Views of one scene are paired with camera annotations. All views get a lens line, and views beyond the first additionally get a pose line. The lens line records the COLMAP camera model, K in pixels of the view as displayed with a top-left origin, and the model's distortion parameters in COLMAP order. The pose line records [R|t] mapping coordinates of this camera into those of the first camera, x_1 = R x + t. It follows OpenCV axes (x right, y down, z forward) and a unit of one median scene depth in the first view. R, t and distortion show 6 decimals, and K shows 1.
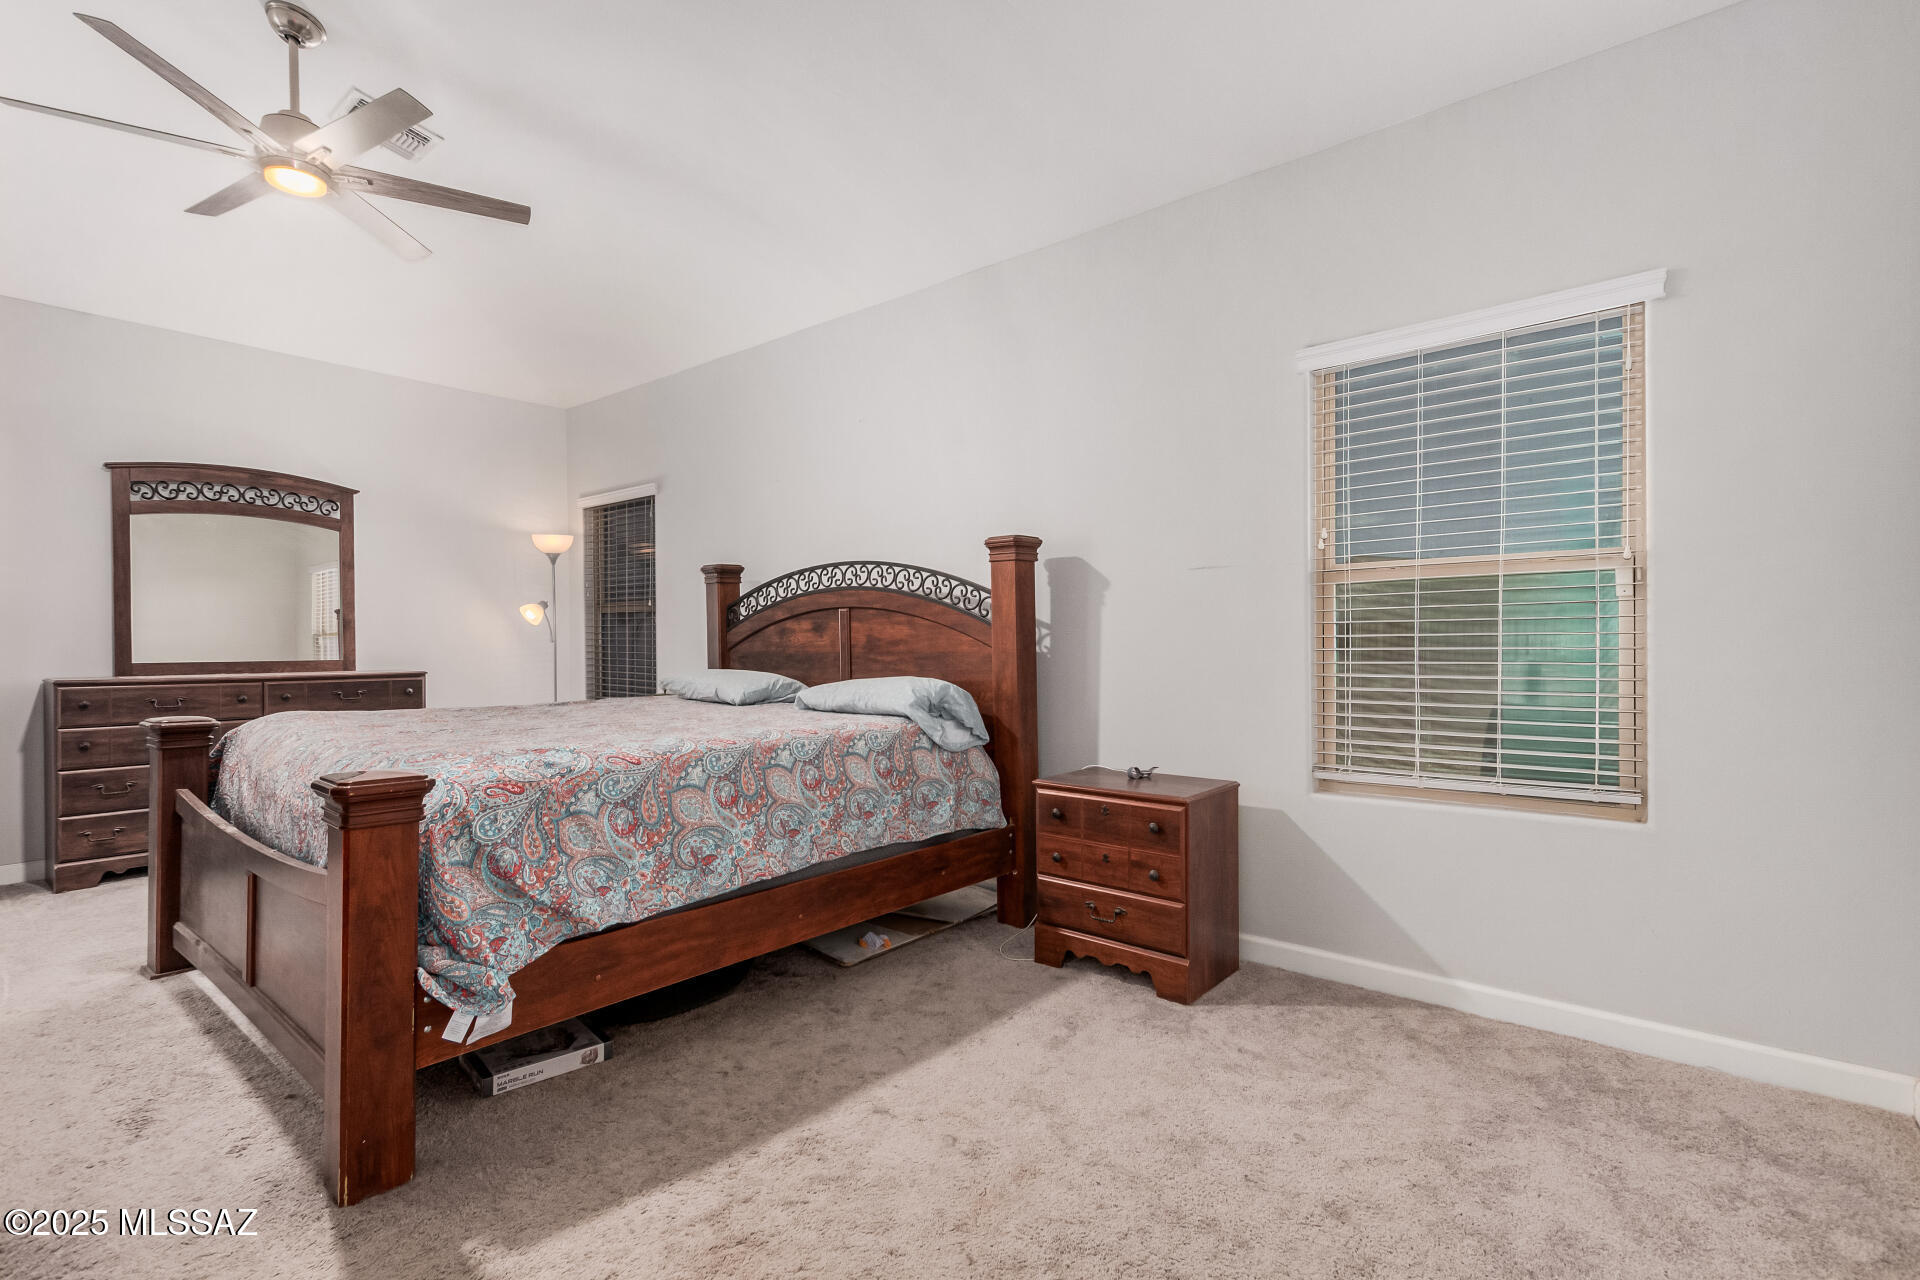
lens RADIAL K [[883.8, 0, 961.4], [0, 883.8, 644.6], [0, 0, 1]] dist [0.005650, -0.001687]
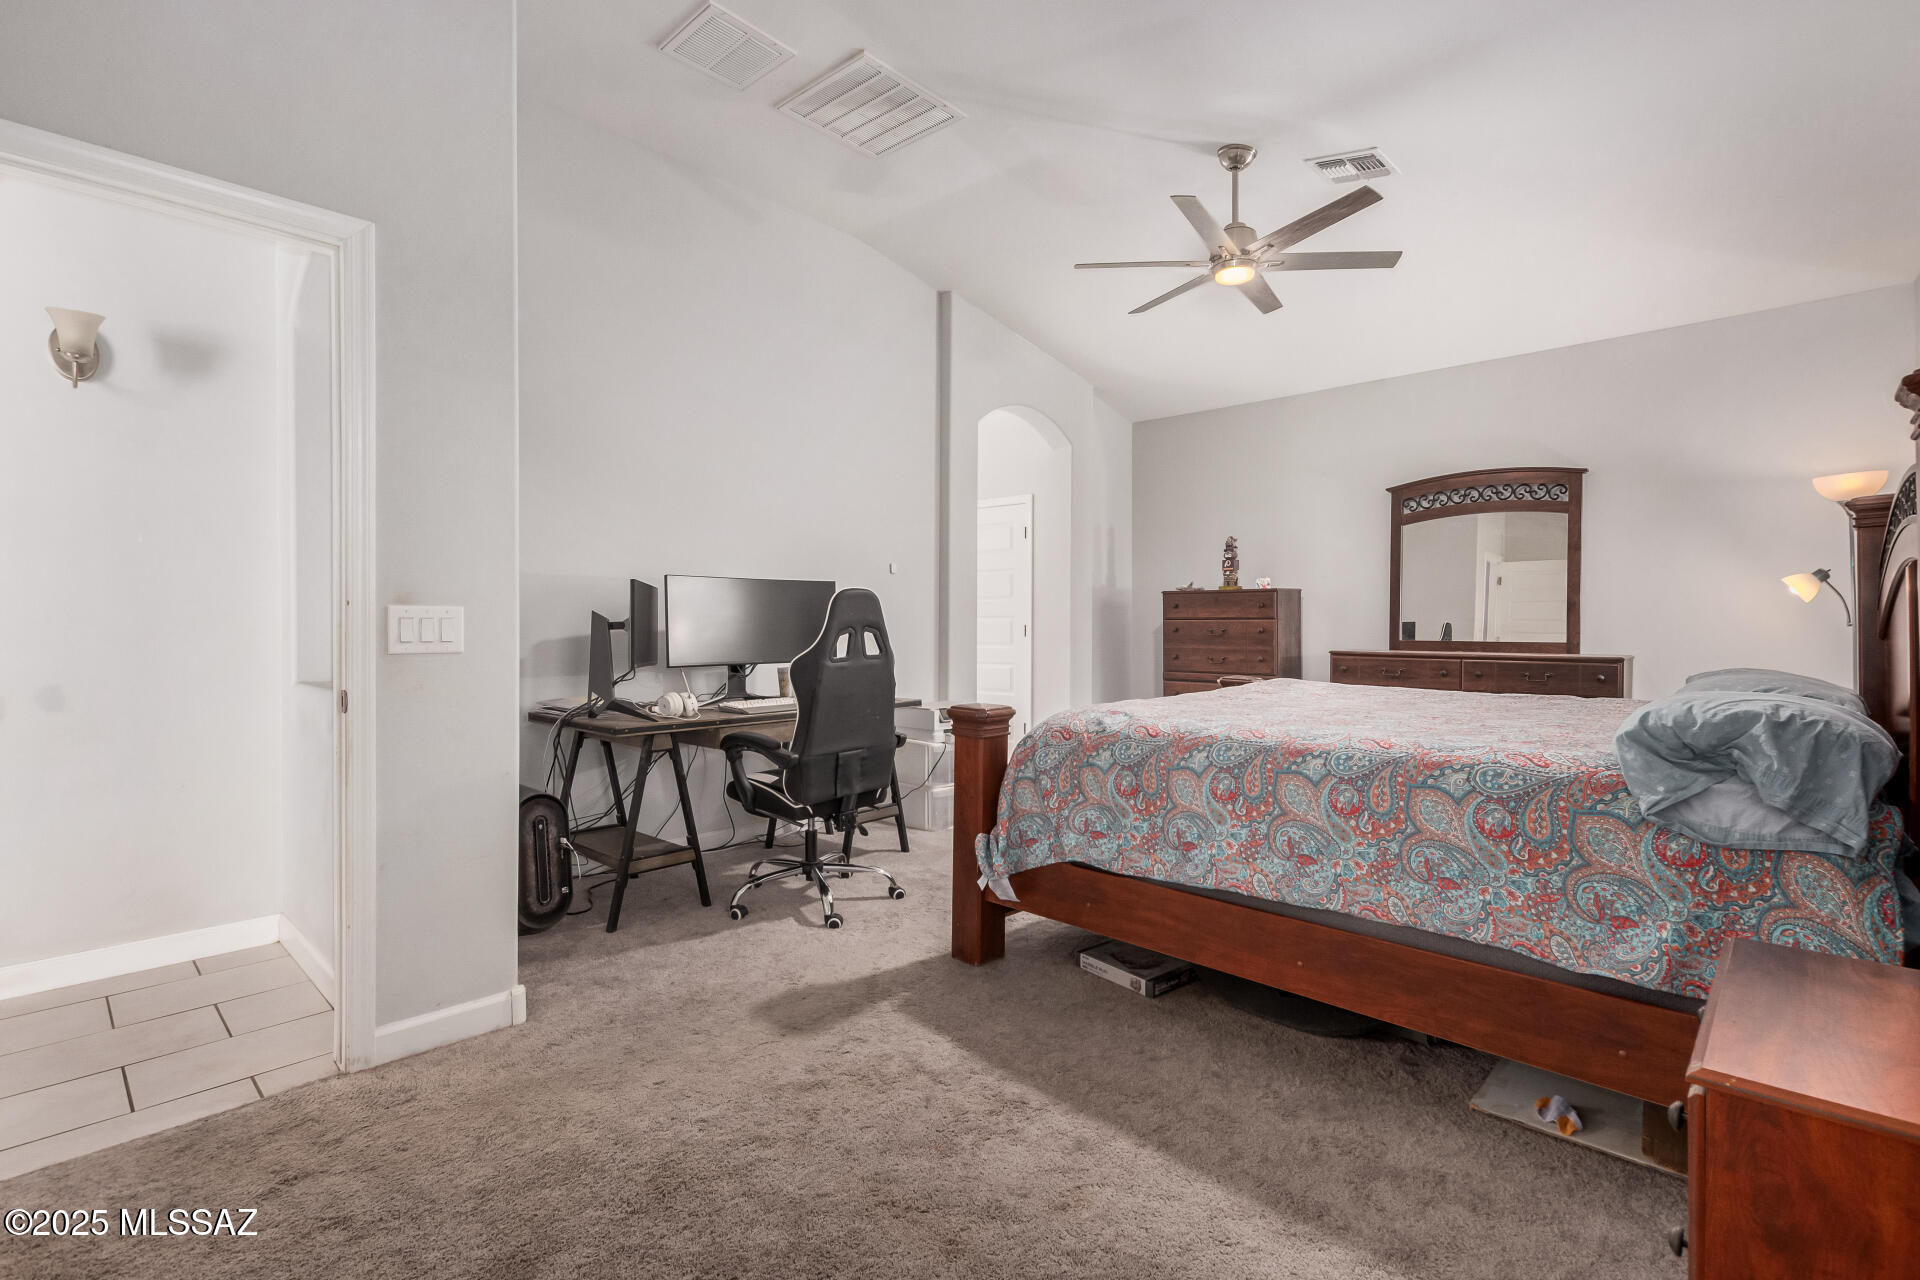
lens RADIAL K [[883.8, 0, 964.7], [0, 883.8, 630.6], [0, 0, 1]] dist [0.005650, -0.001687]
pose [[-0.076084, 0.008507, -0.997065, 0.674314], [-0.005016, 0.999948, 0.008914, -0.003016], [0.997089, 0.005679, -0.076037, 0.787912]]
